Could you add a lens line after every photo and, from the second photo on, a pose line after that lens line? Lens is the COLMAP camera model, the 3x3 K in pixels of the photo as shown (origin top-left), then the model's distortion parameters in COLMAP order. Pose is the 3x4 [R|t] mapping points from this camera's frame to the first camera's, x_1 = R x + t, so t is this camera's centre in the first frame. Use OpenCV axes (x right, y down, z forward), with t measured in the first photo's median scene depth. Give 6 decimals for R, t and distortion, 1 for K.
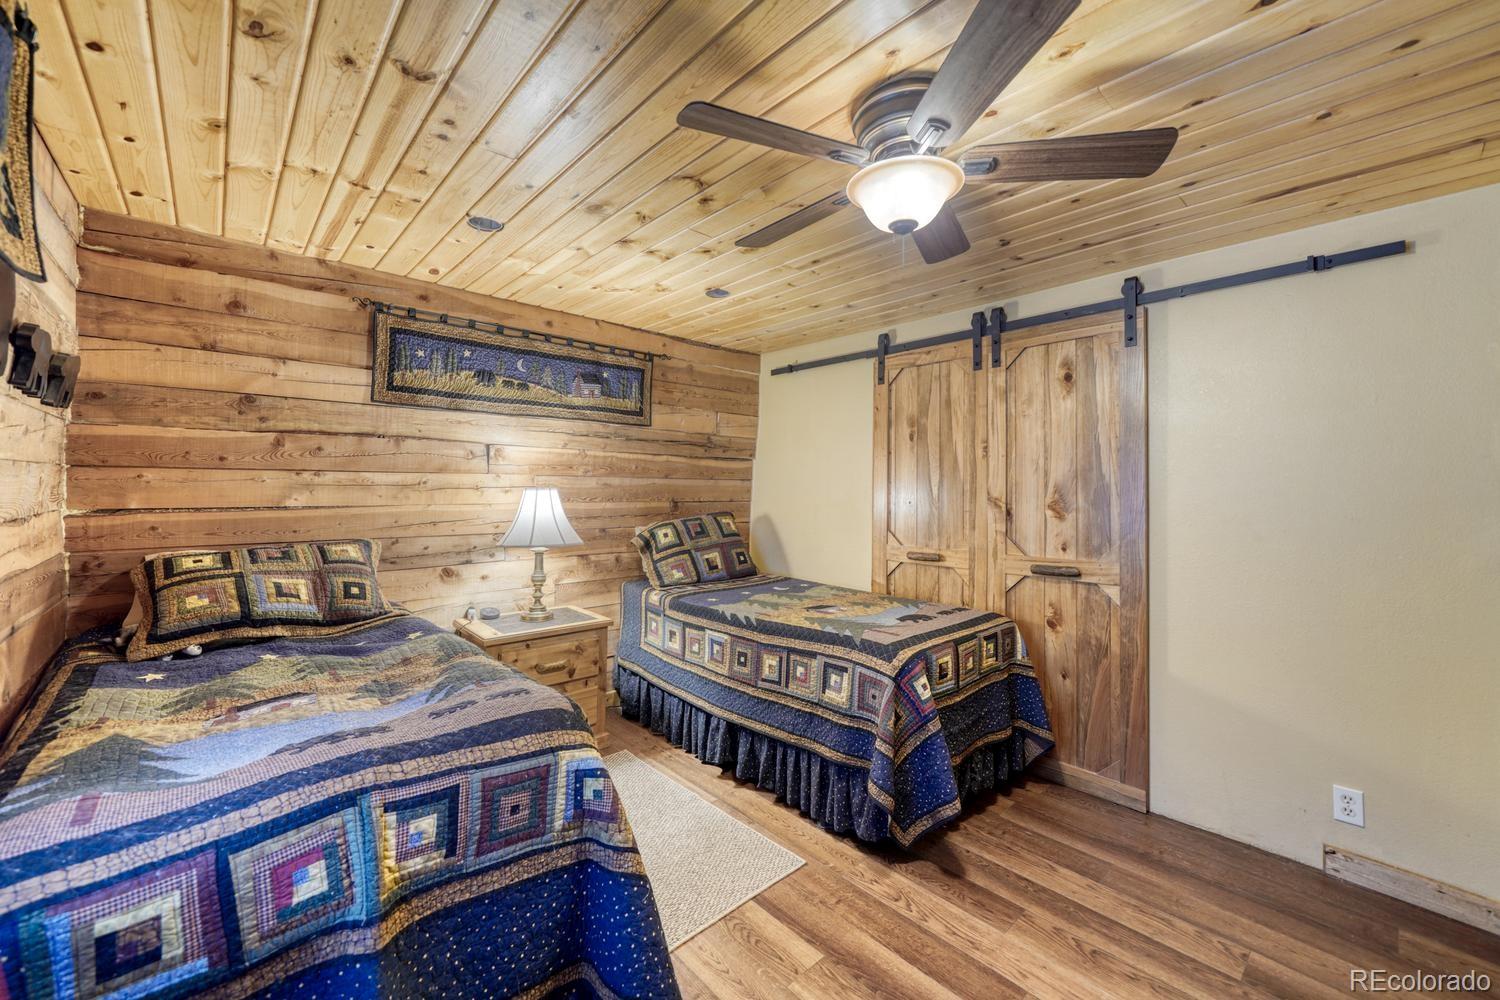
lens RADIAL K [[578.1, 0, 743.7], [0, 578.1, 478.7], [0, 0, 1]] dist [-0.003764, -0.000045]
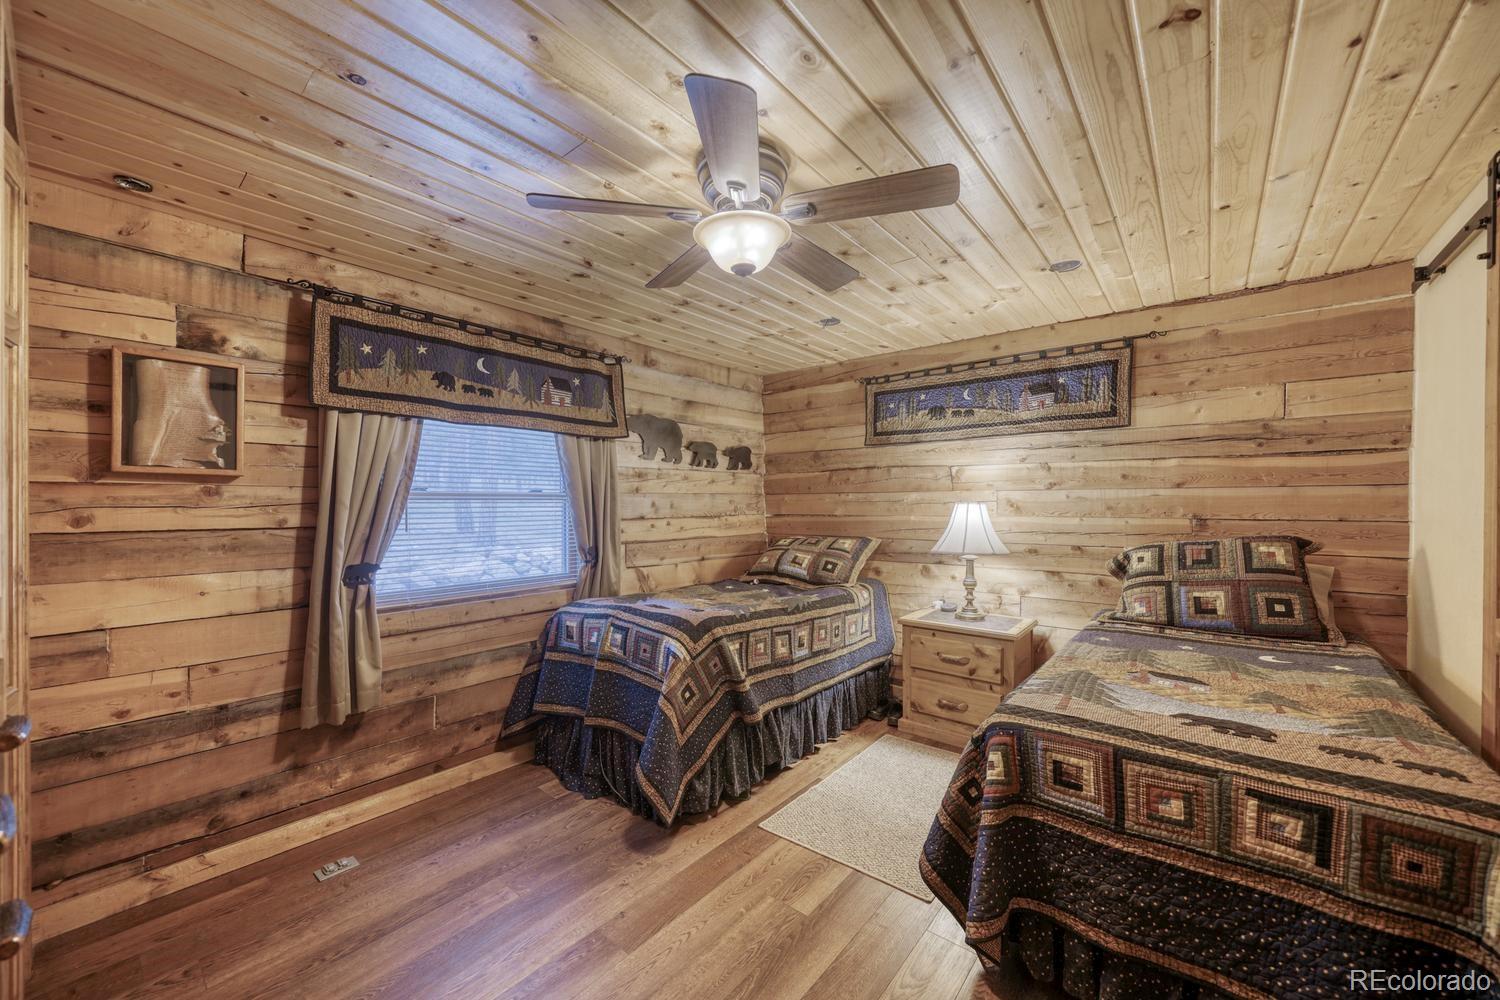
lens RADIAL K [[580.3, 0, 749.6], [0, 580.3, 505.0], [0, 0, 1]] dist [-0.001121, 0.000018]
pose [[0.153939, -0.005839, -0.988063, 0.693145], [0.020112, 0.999794, -0.002775, 0.016140], [0.987876, -0.019445, 0.154025, 0.406722]]
